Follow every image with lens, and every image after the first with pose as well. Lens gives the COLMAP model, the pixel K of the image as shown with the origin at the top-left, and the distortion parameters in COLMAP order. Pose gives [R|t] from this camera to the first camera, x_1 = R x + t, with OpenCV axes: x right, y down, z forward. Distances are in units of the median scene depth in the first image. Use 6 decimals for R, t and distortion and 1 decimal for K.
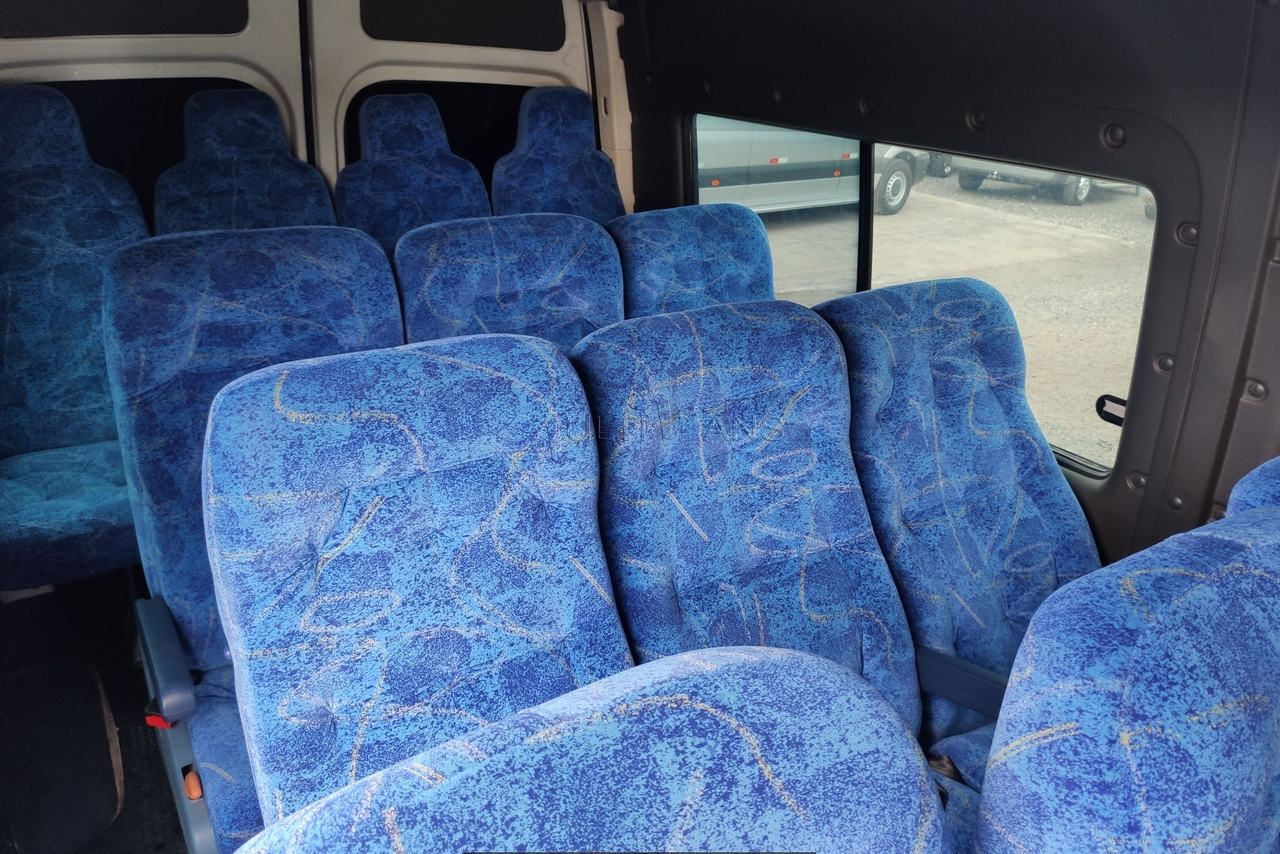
lens RADIAL K [[958.4, 0, 640.0], [0, 958.4, 427.0], [0, 0, 1]] dist [0.077033, -0.118947]
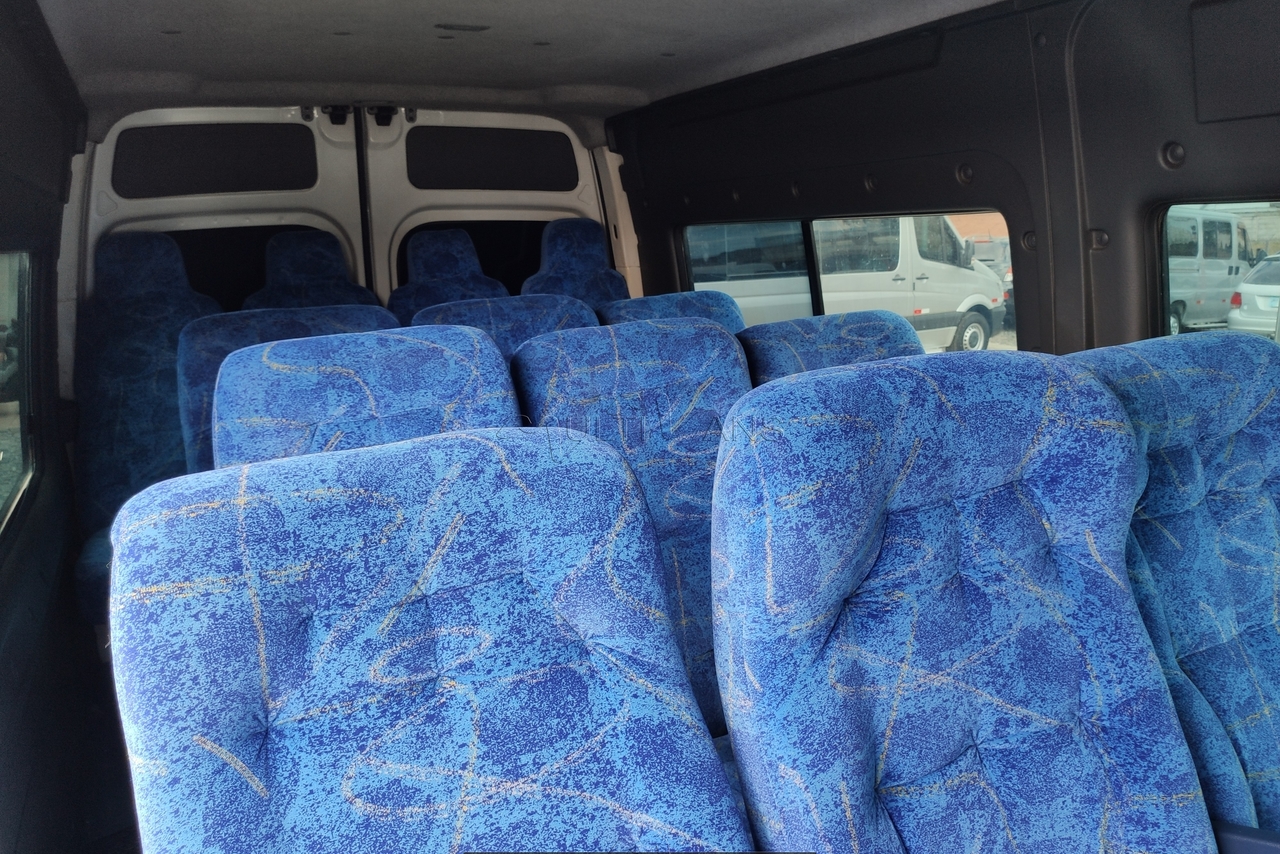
lens RADIAL K [[958.4, 0, 640.0], [0, 958.4, 427.0], [0, 0, 1]] dist [0.077033, -0.118947]
pose [[0.992457, -0.055951, -0.109078, 0.214398], [0.034270, 0.980923, -0.191354, 0.250150], [0.117704, 0.186173, 0.975441, -0.191117]]
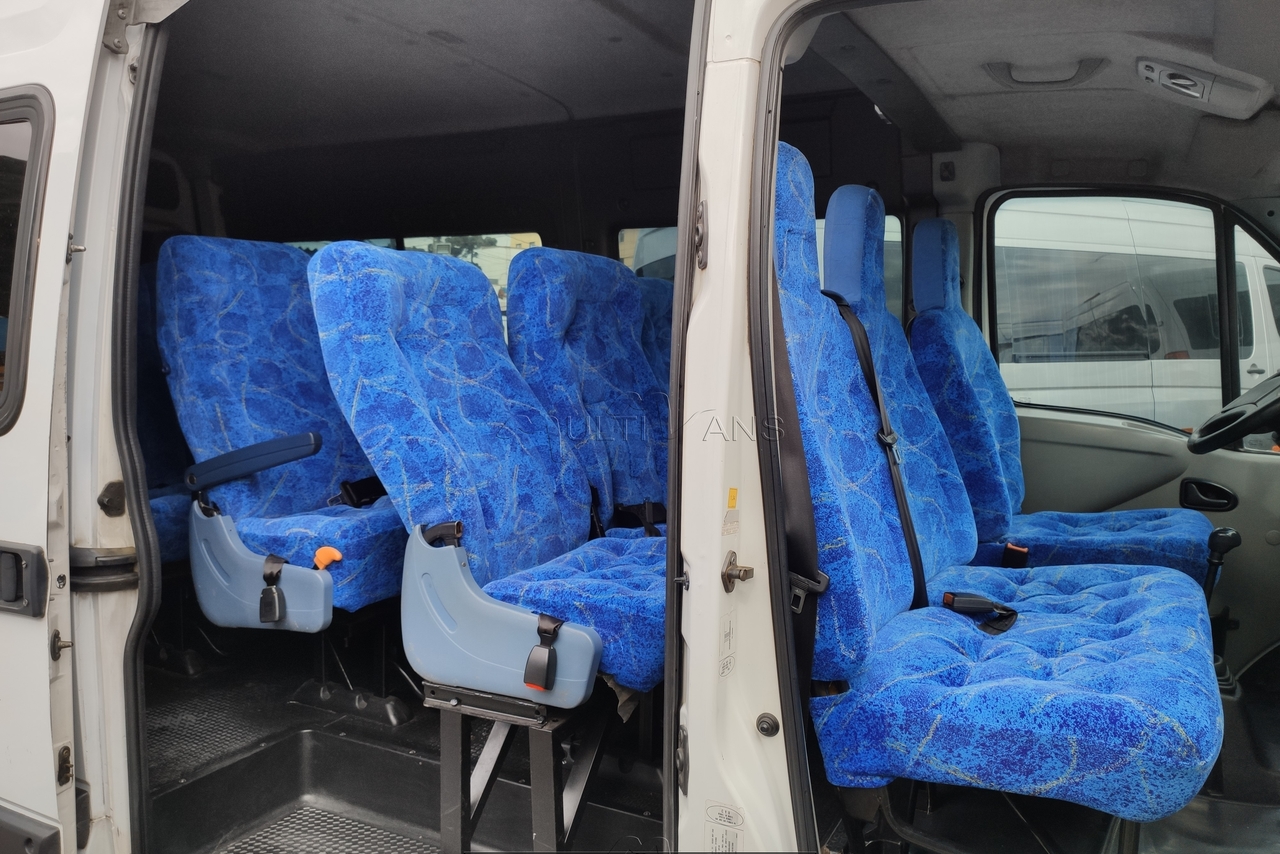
lens RADIAL K [[958.4, 0, 640.0], [0, 958.4, 427.0], [0, 0, 1]] dist [0.077033, -0.118947]
pose [[0.859450, -0.070973, 0.506269, -0.476948], [0.213475, 0.949666, -0.229265, 0.818293], [-0.464515, 0.305118, 0.831341, -0.915568]]
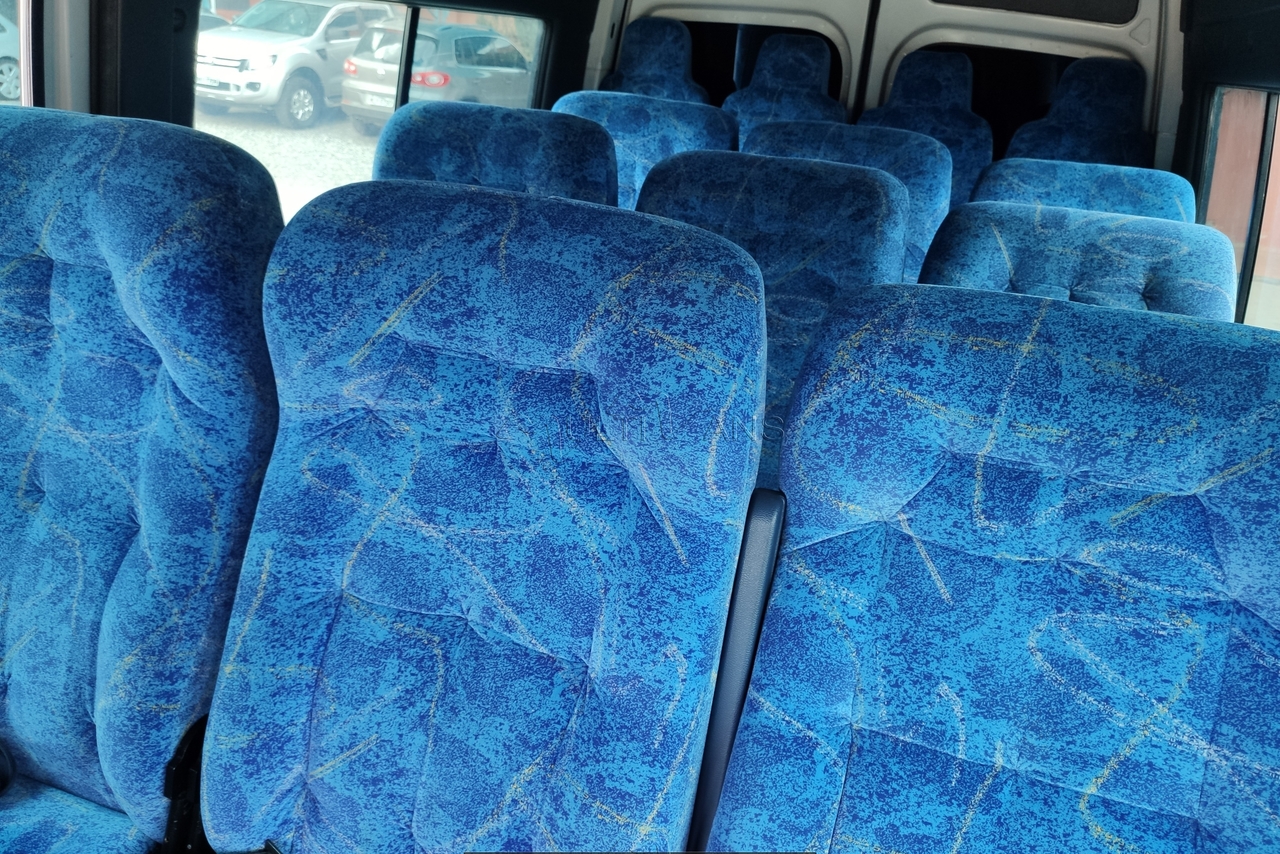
lens RADIAL K [[958.4, 0, 640.0], [0, 958.4, 427.0], [0, 0, 1]] dist [0.077033, -0.118947]
pose [[0.601000, 0.319321, -0.732689, 0.882979], [-0.369074, 0.924008, 0.099963, 0.119305], [0.708931, 0.210339, 0.673182, 0.188825]]
